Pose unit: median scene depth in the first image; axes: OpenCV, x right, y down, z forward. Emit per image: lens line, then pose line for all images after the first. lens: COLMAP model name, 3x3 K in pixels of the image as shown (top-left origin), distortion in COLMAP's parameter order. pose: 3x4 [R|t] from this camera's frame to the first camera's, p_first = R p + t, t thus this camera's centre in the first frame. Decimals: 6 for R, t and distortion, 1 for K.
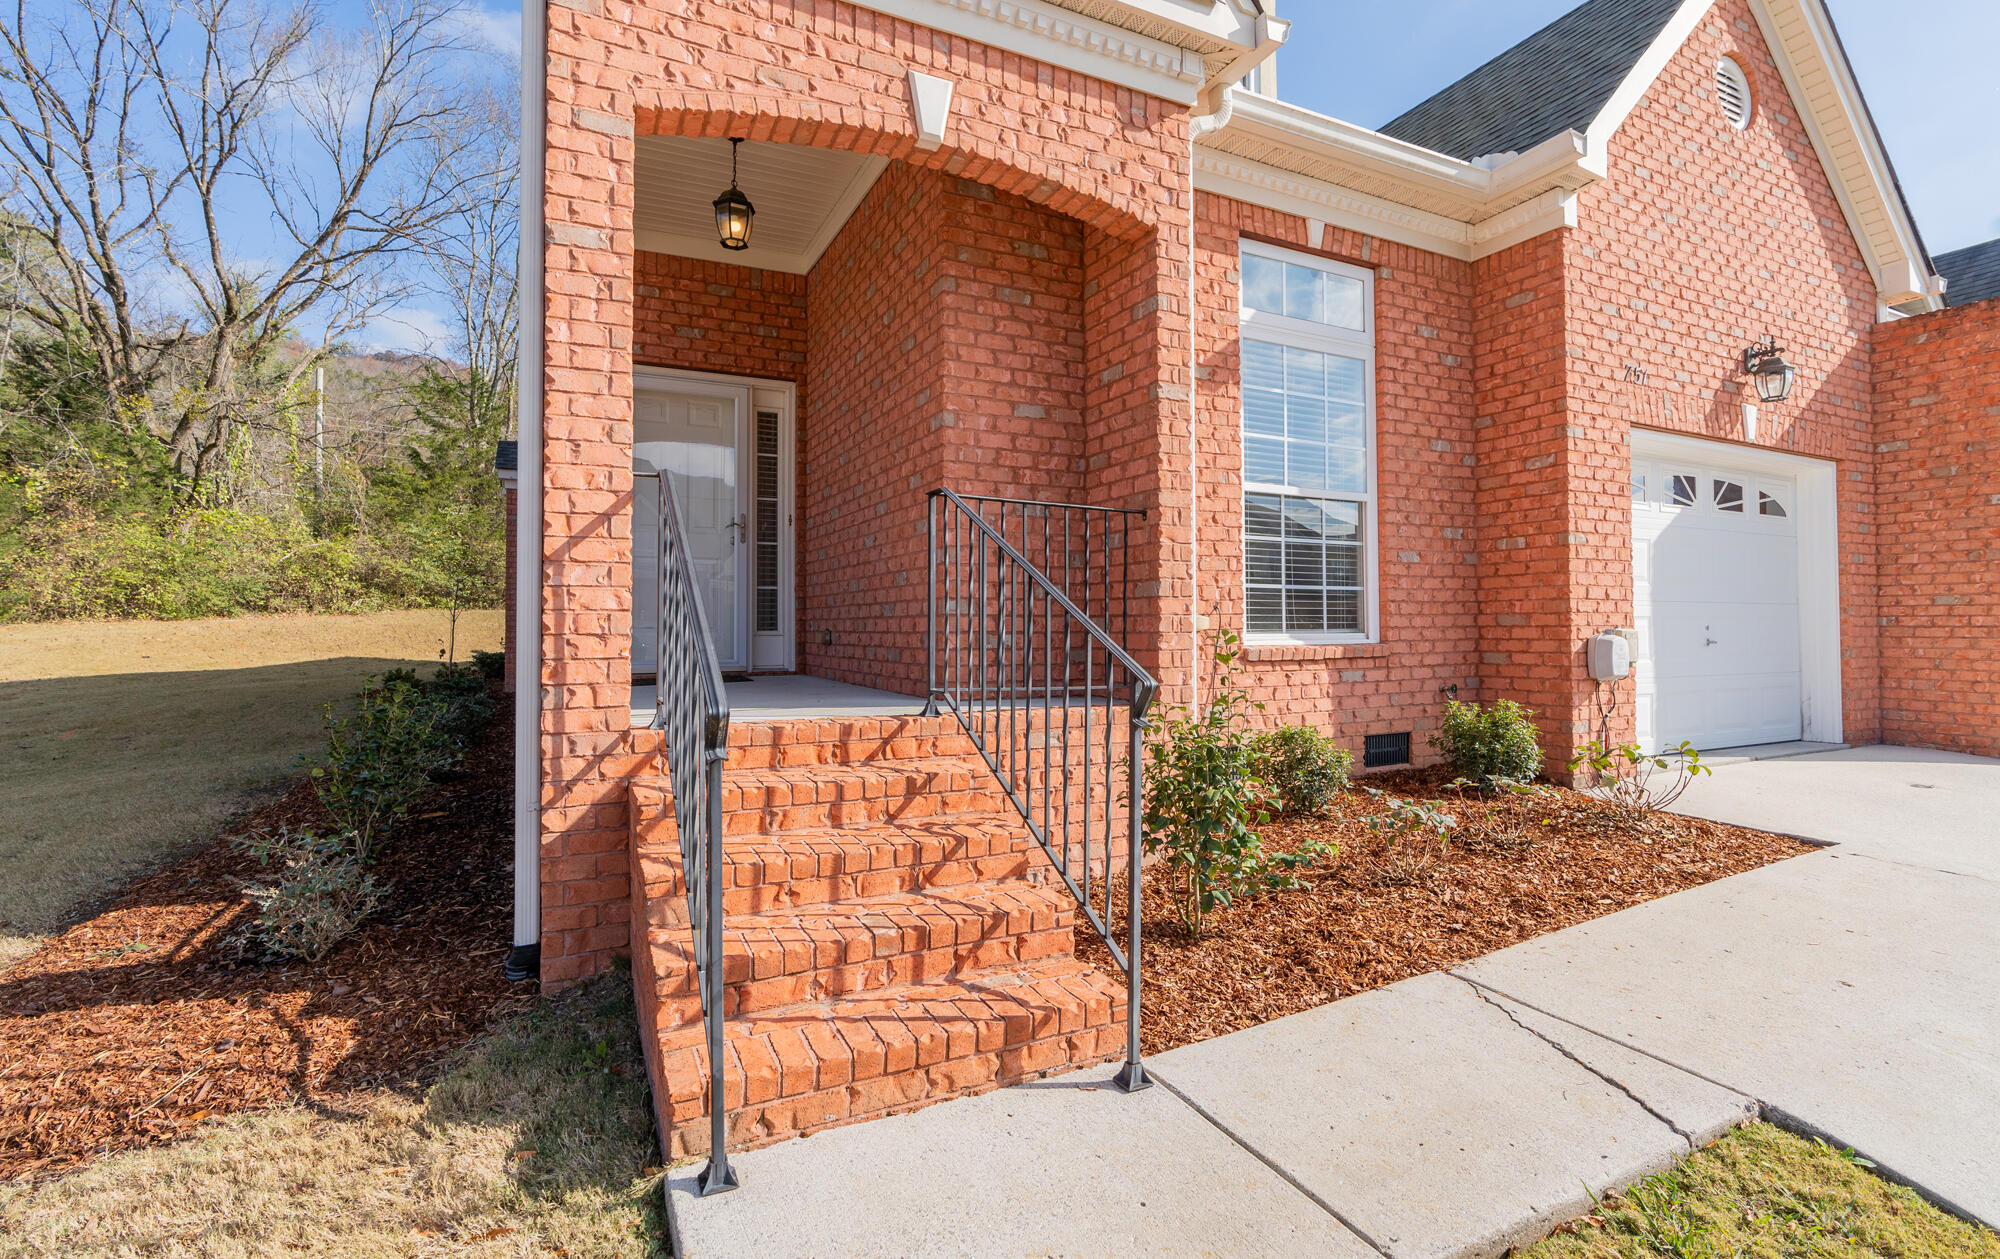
lens RADIAL K [[906.0, 0, 1003.2], [0, 906.0, 605.8], [0, 0, 1]] dist [-0.004084, 0.000502]
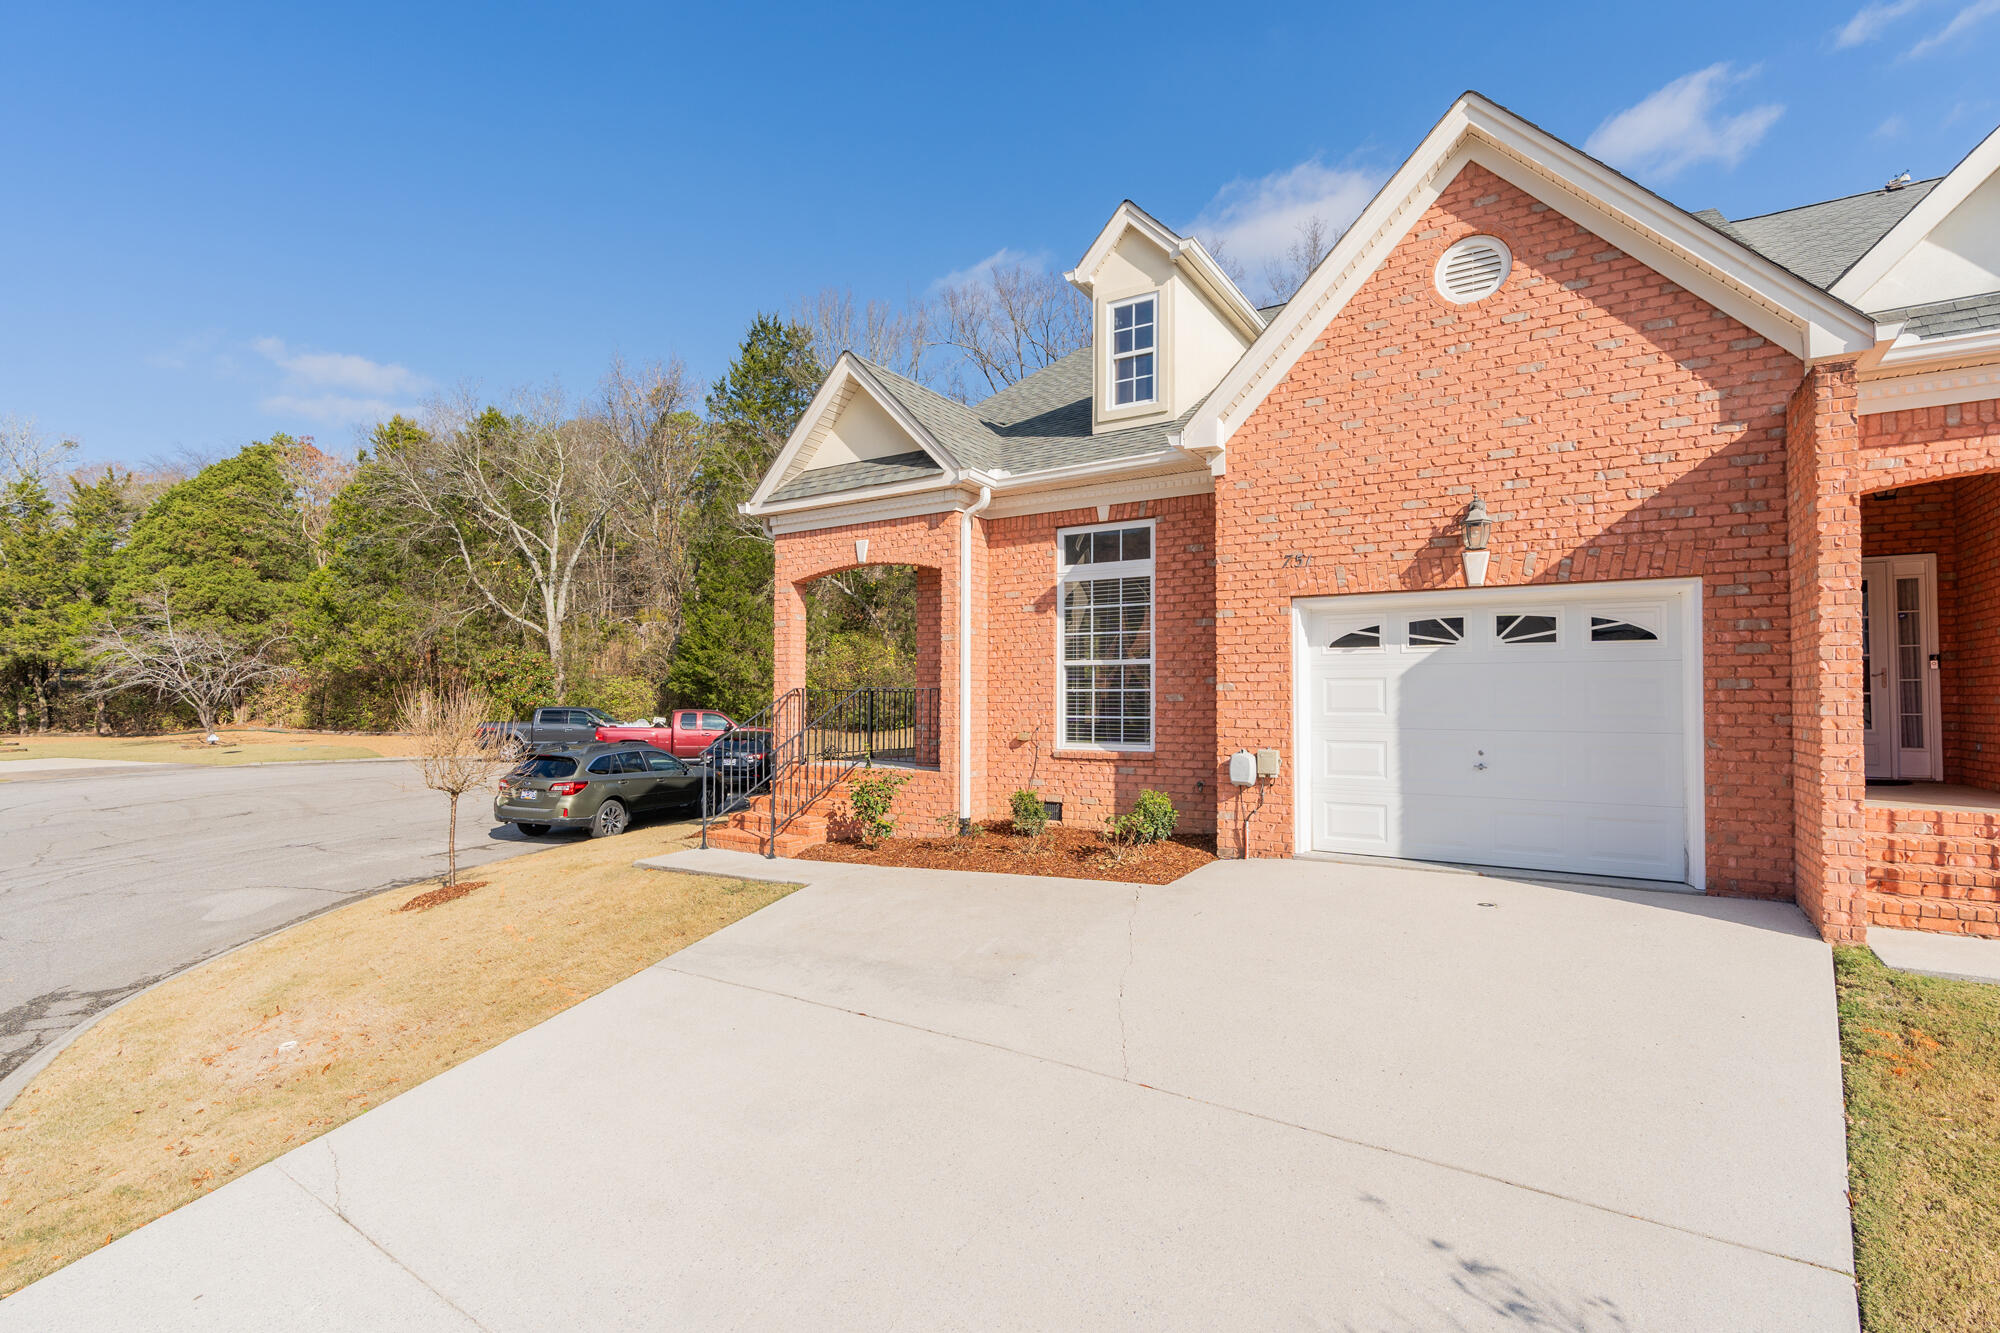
lens RADIAL K [[949.0, 0, 999.6], [0, 949.0, 679.3], [0, 0, 1]] dist [-0.003907, 0.000252]
pose [[0.520064, -0.018631, -0.853924, 1.923325], [0.015639, 0.999802, -0.012289, -0.079977], [0.853984, -0.006963, 0.520252, -0.124812]]
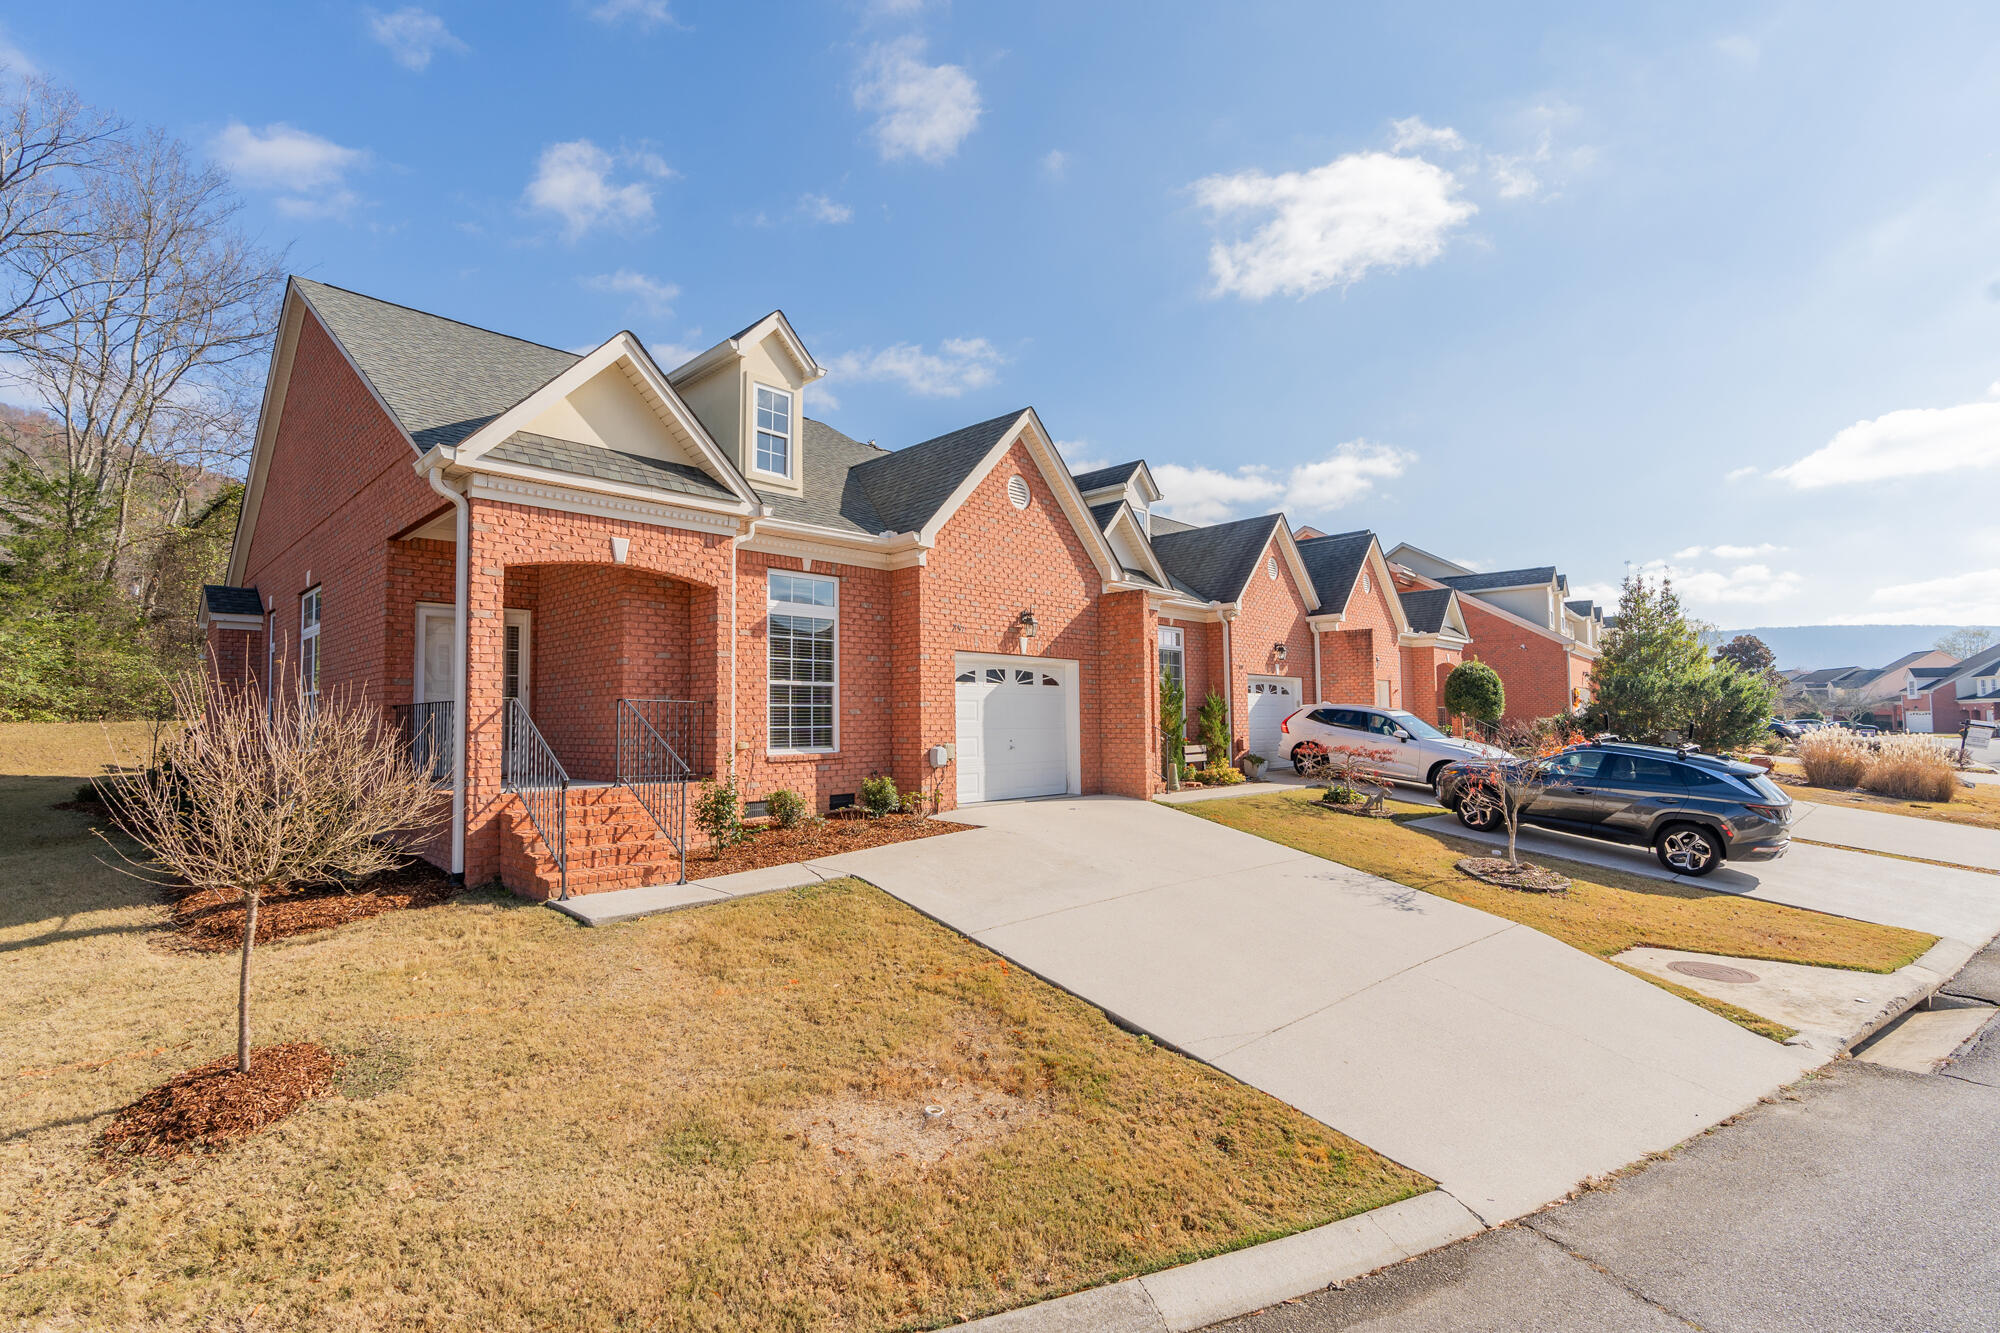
lens RADIAL K [[901.7, 0, 998.9], [0, 901.7, 679.4], [0, 0, 1]] dist [-0.005493, 0.000580]
pose [[0.940172, 0.008511, 0.340593, 0.046160], [0.000642, 0.999642, -0.026750, -0.082668], [-0.340698, 0.025368, 0.939830, -1.282034]]
